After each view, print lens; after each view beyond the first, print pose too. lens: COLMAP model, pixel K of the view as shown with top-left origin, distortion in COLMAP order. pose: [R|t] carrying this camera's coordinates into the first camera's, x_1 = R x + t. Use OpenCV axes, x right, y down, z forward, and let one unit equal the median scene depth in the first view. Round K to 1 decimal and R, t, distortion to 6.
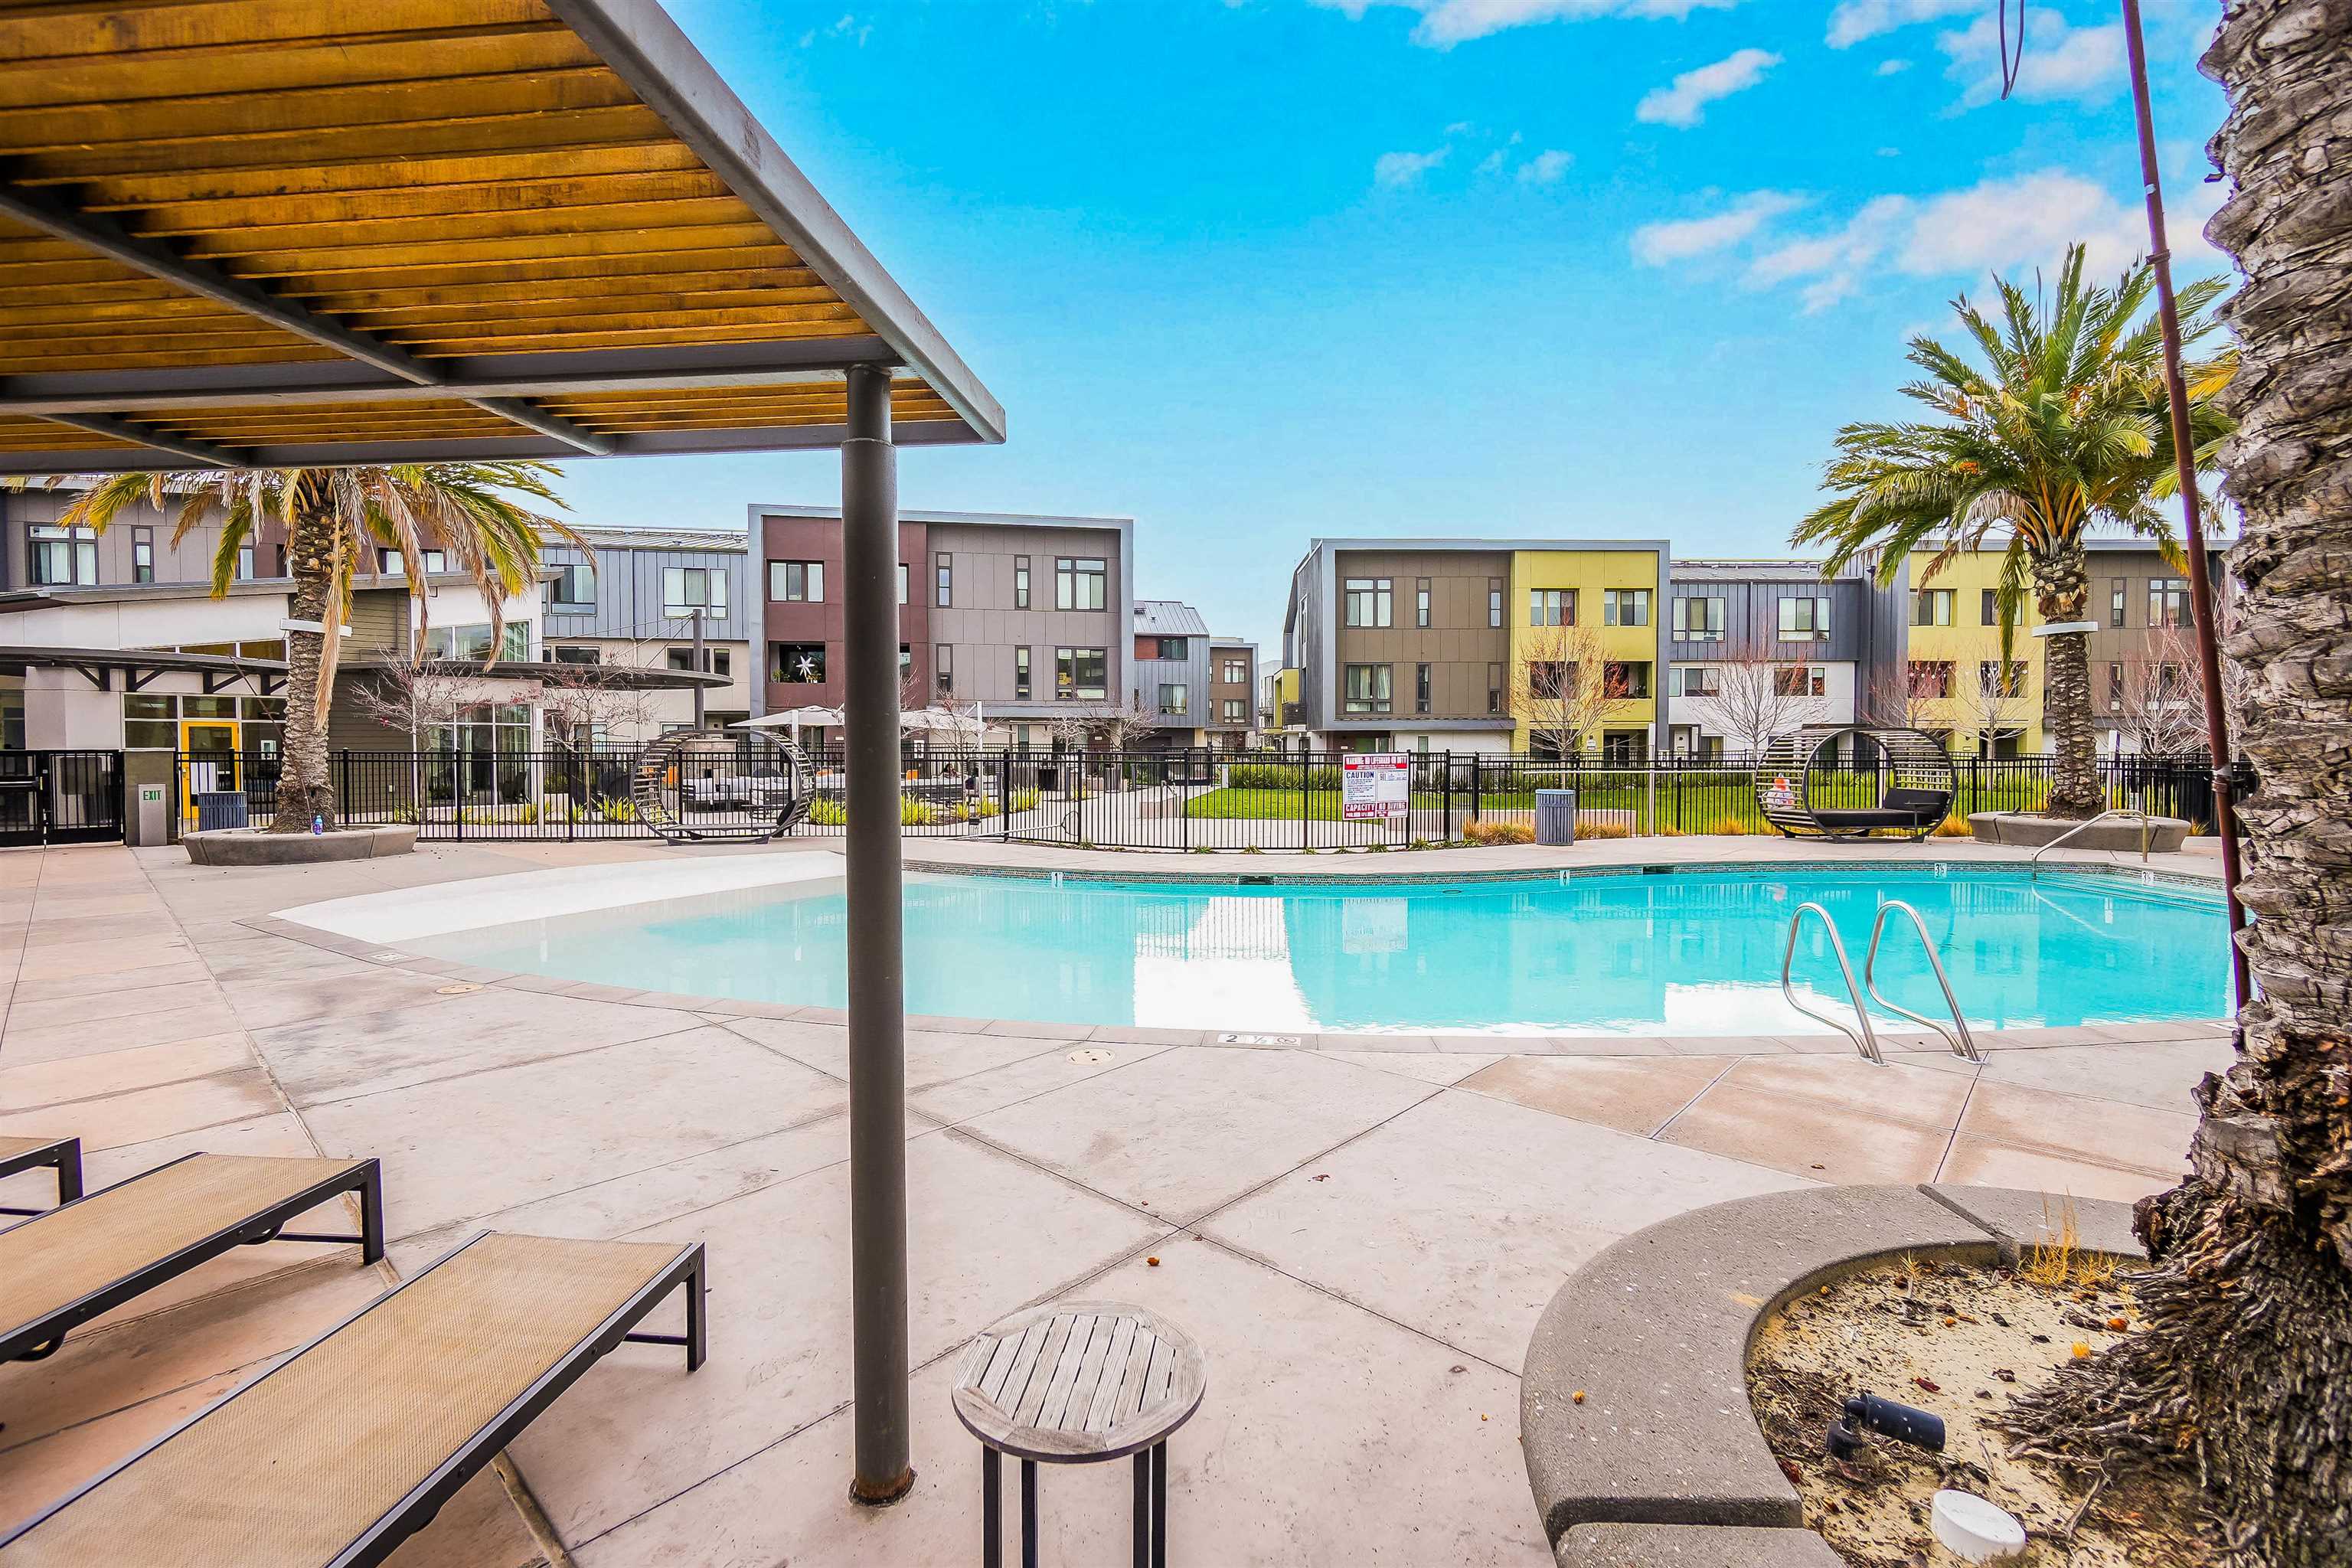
lens RADIAL K [[1012.7, 0, 1185.5], [0, 1012.7, 780.6], [0, 0, 1]] dist [-0.009036, -0.000189]
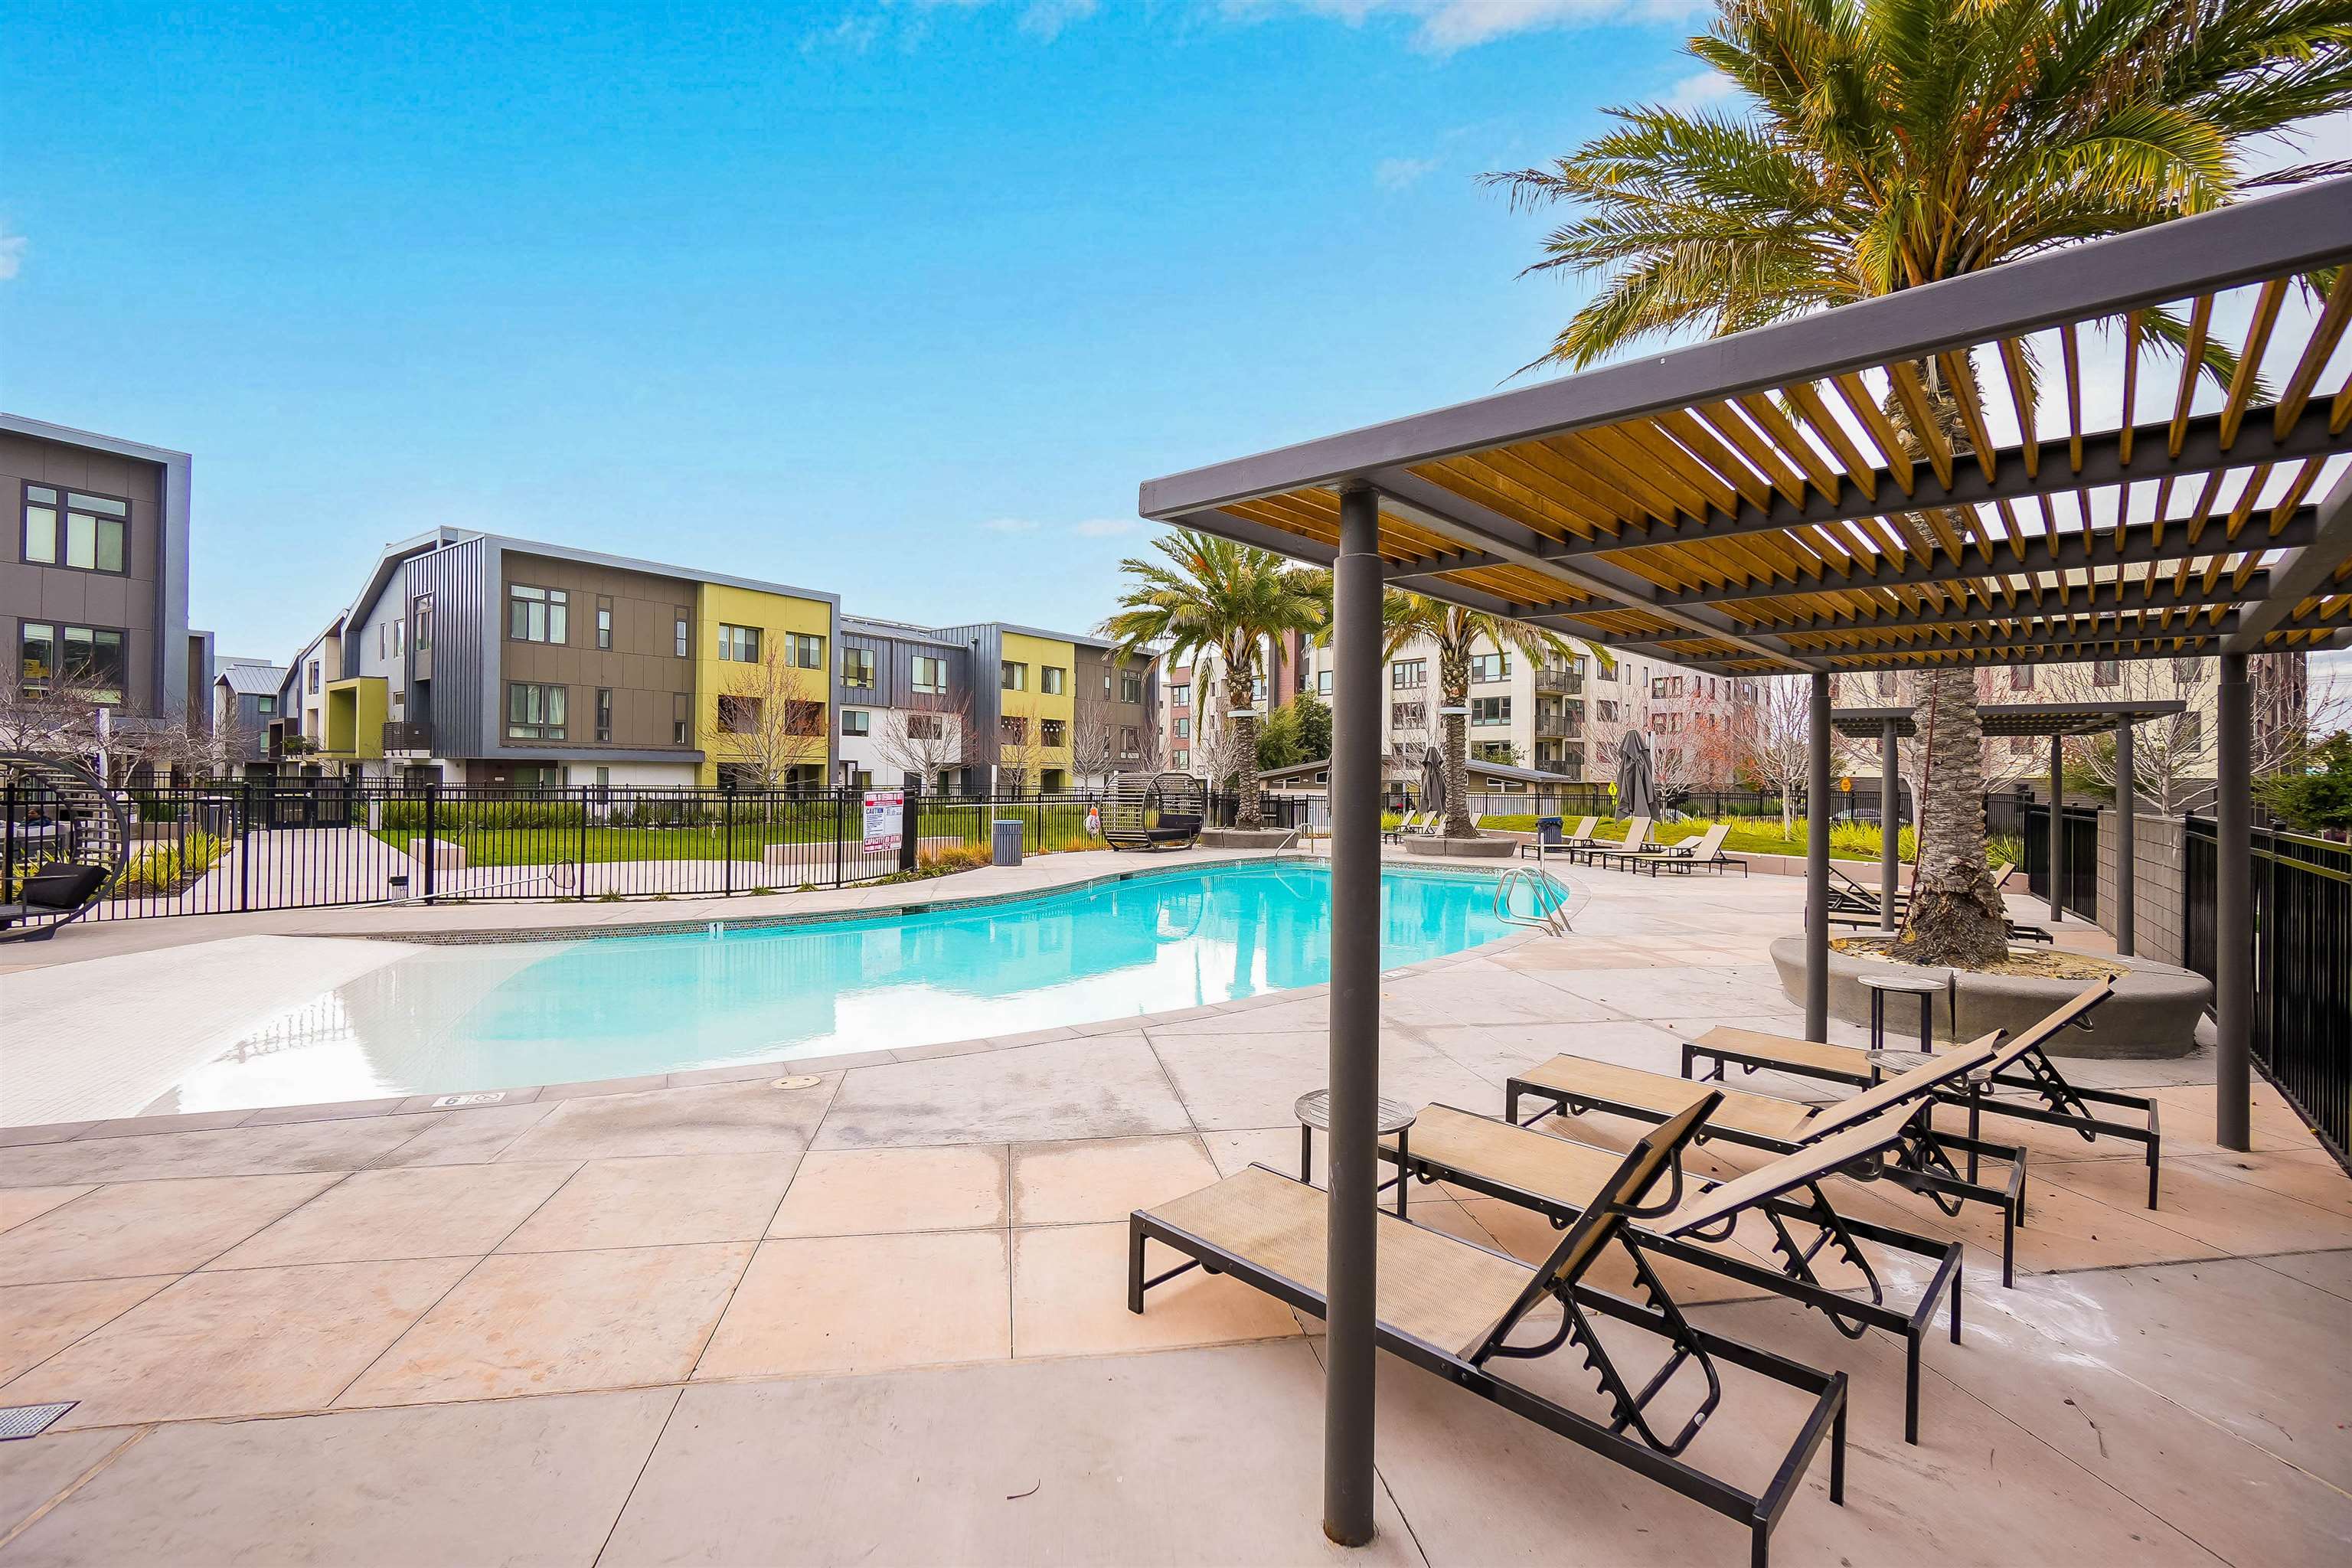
lens RADIAL K [[1012.7, 0, 1175.6], [0, 1012.7, 772.0], [0, 0, 1]] dist [-0.009036, -0.000189]
pose [[0.612630, 0.014475, 0.790237, -0.170698], [0.016301, 0.999388, -0.030943, -0.003020], [-0.790202, 0.031839, 0.612019, 0.031705]]
